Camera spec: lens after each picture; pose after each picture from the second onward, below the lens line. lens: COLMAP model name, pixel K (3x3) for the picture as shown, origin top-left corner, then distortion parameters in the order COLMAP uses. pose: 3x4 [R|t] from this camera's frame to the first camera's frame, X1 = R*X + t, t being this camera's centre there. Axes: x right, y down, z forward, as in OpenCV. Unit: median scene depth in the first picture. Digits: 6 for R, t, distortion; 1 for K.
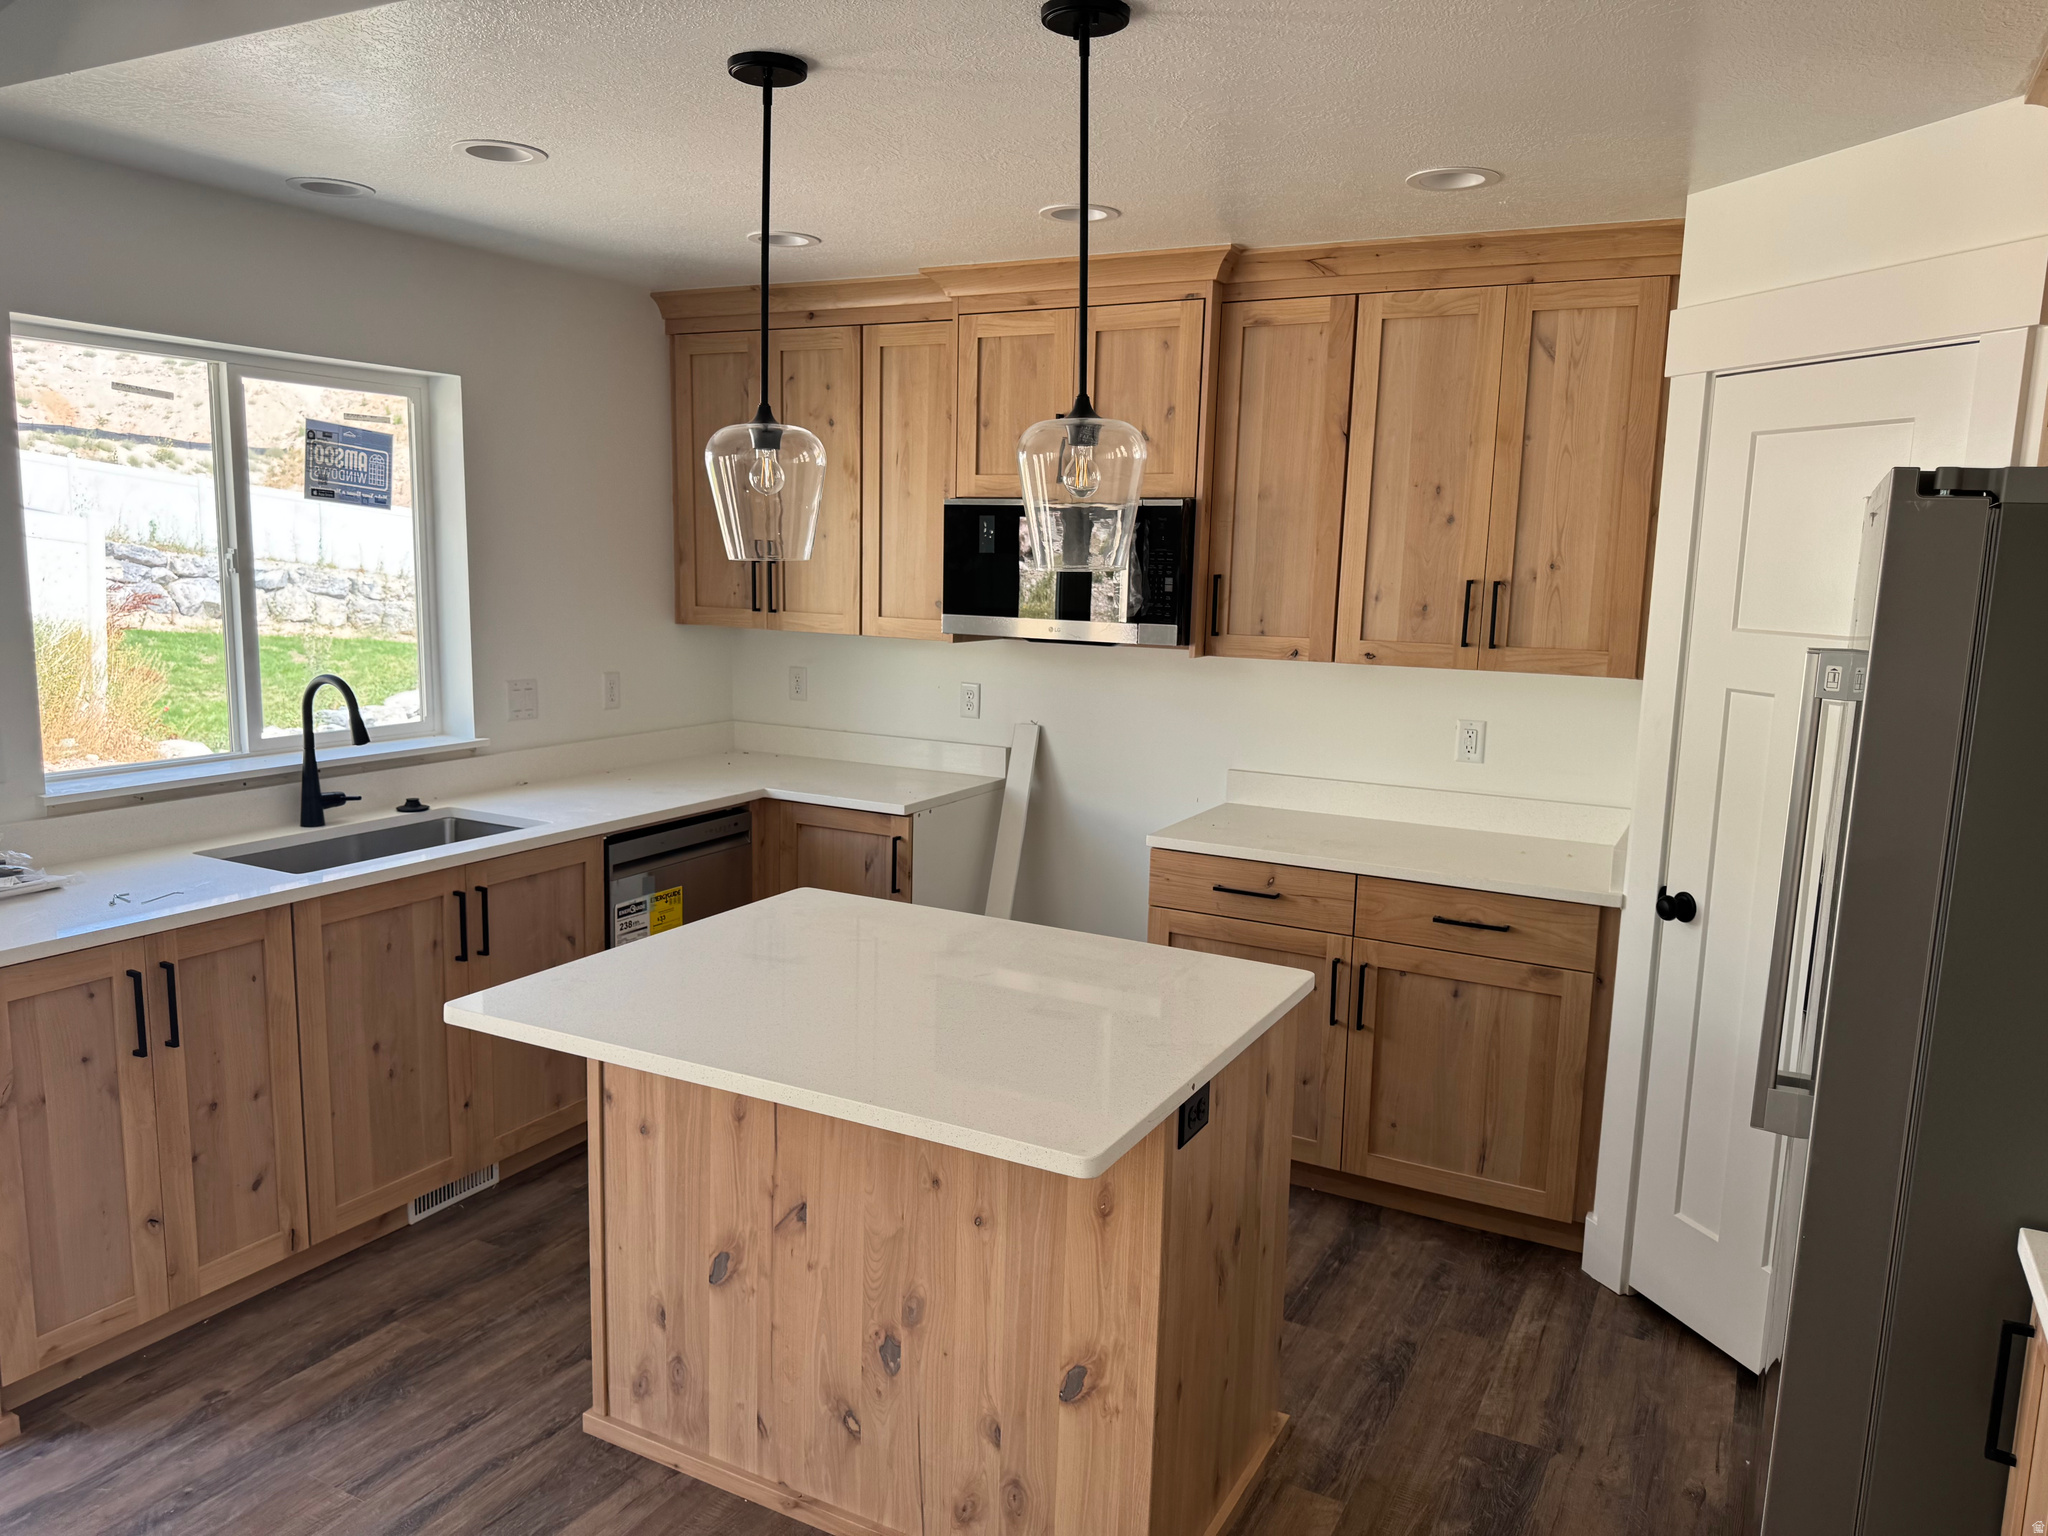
lens RADIAL K [[1473.8, 0, 971.2], [0, 1473.8, 773.7], [0, 0, 1]] dist [0.165430, -0.324030]
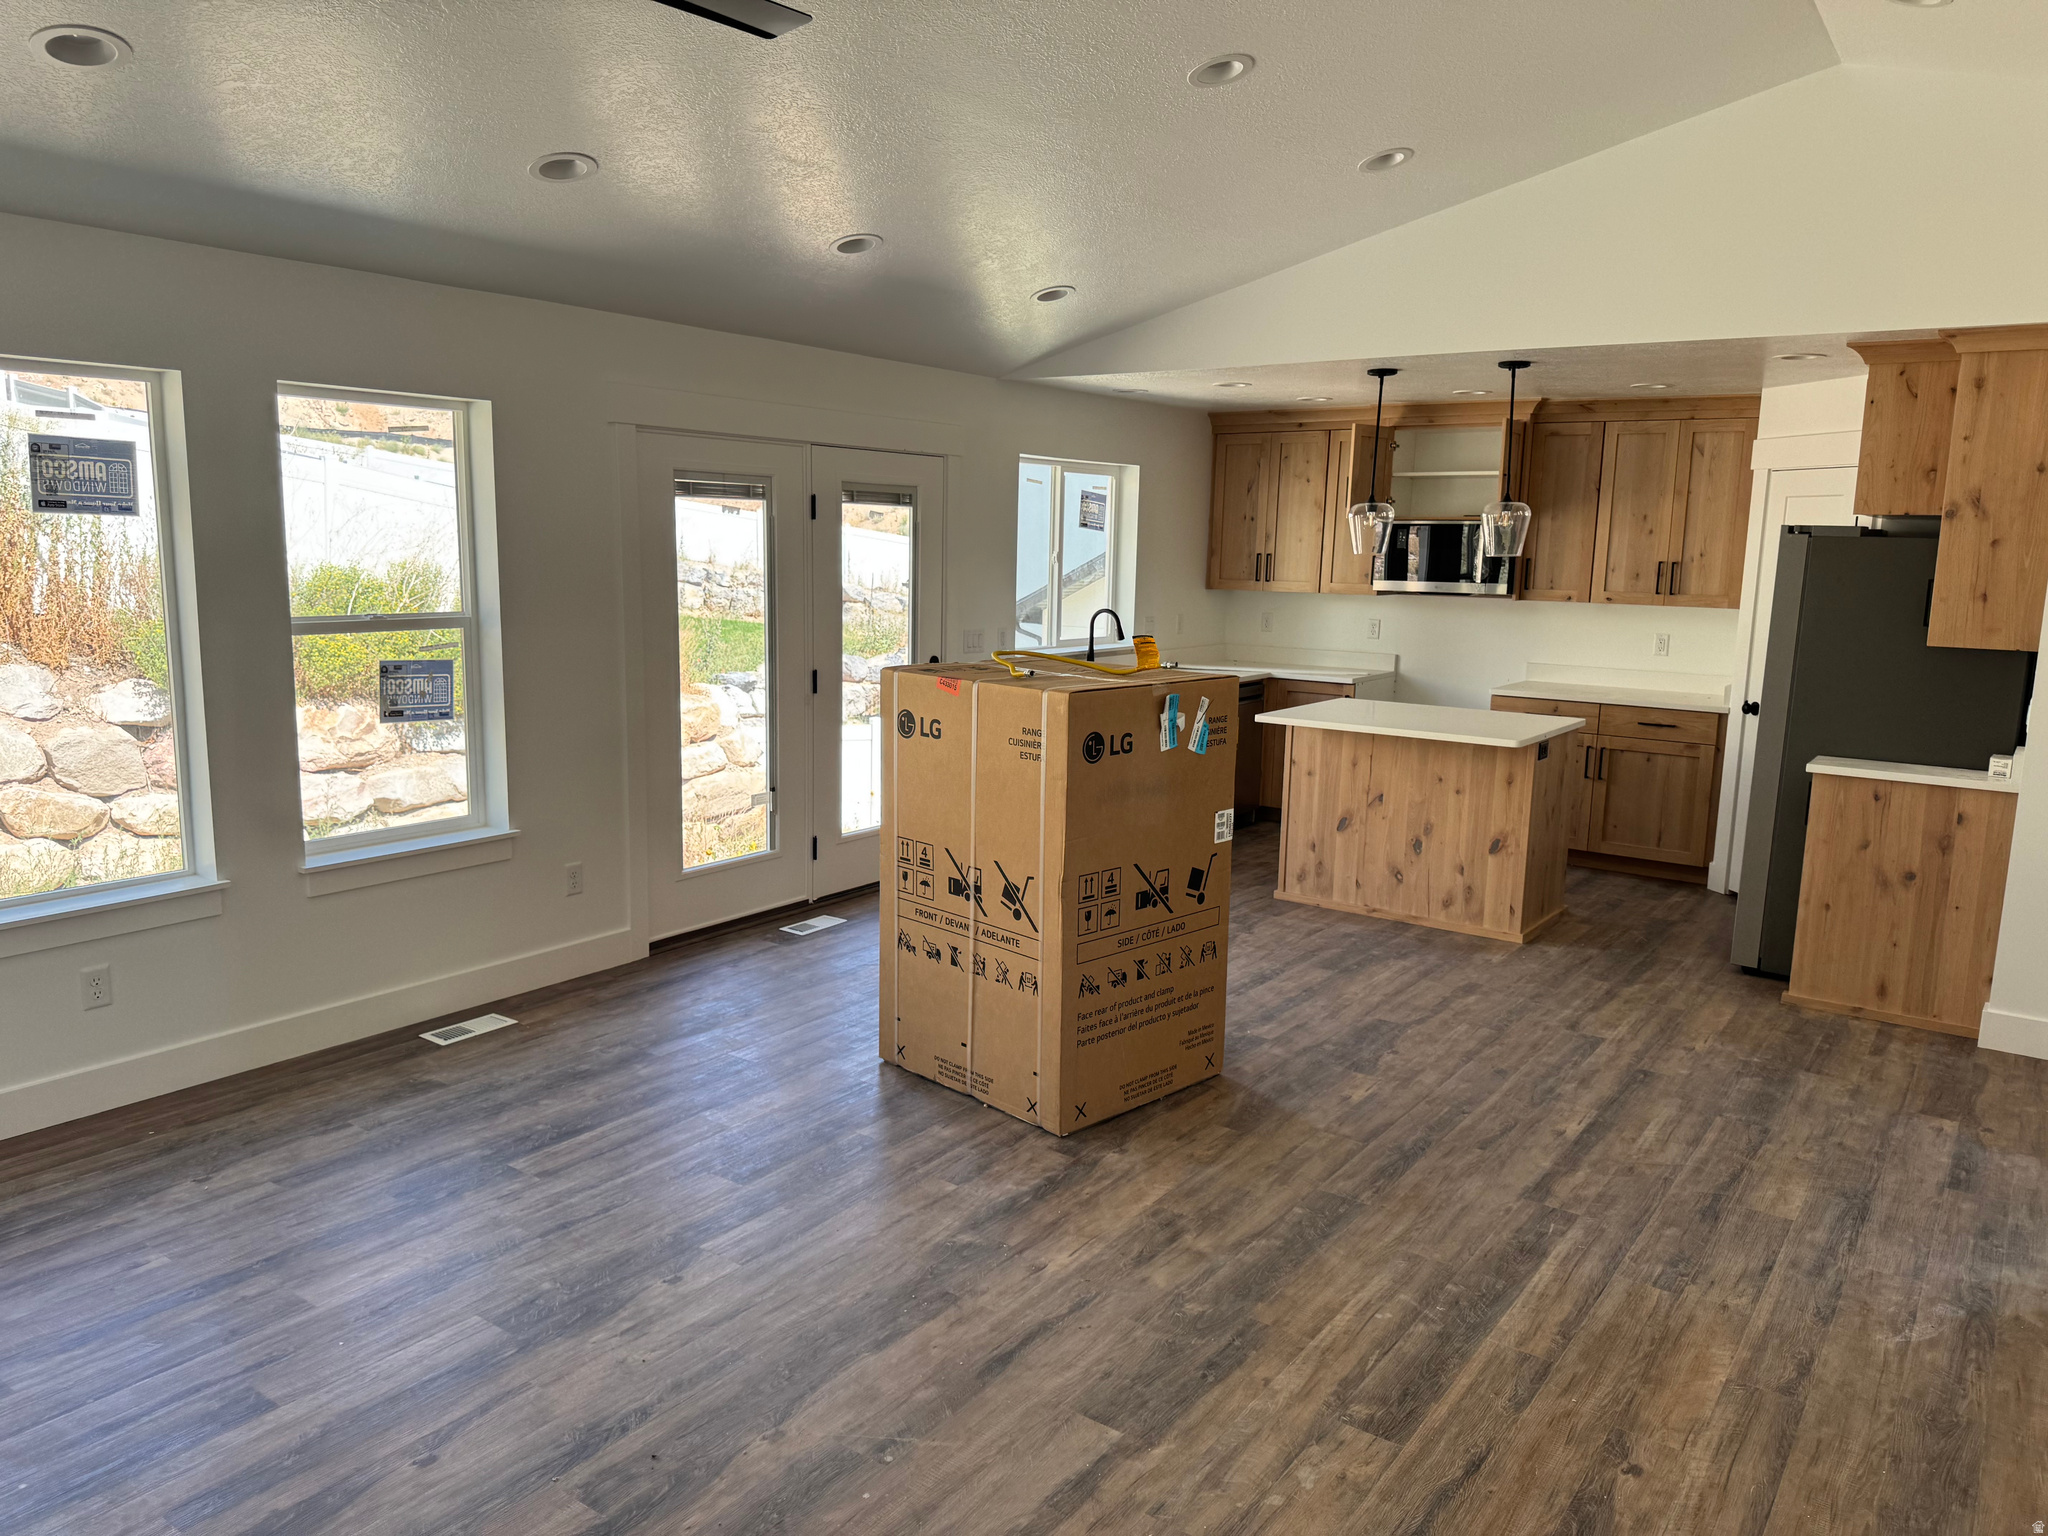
lens RADIAL K [[1473.8, 0, 971.2], [0, 1473.8, 773.7], [0, 0, 1]] dist [0.165430, -0.324030]
pose [[0.991745, 0.017931, -0.126963, -0.350240], [-0.017110, 0.999825, 0.007555, 0.168295], [0.127076, -0.005320, 0.991879, -1.213582]]
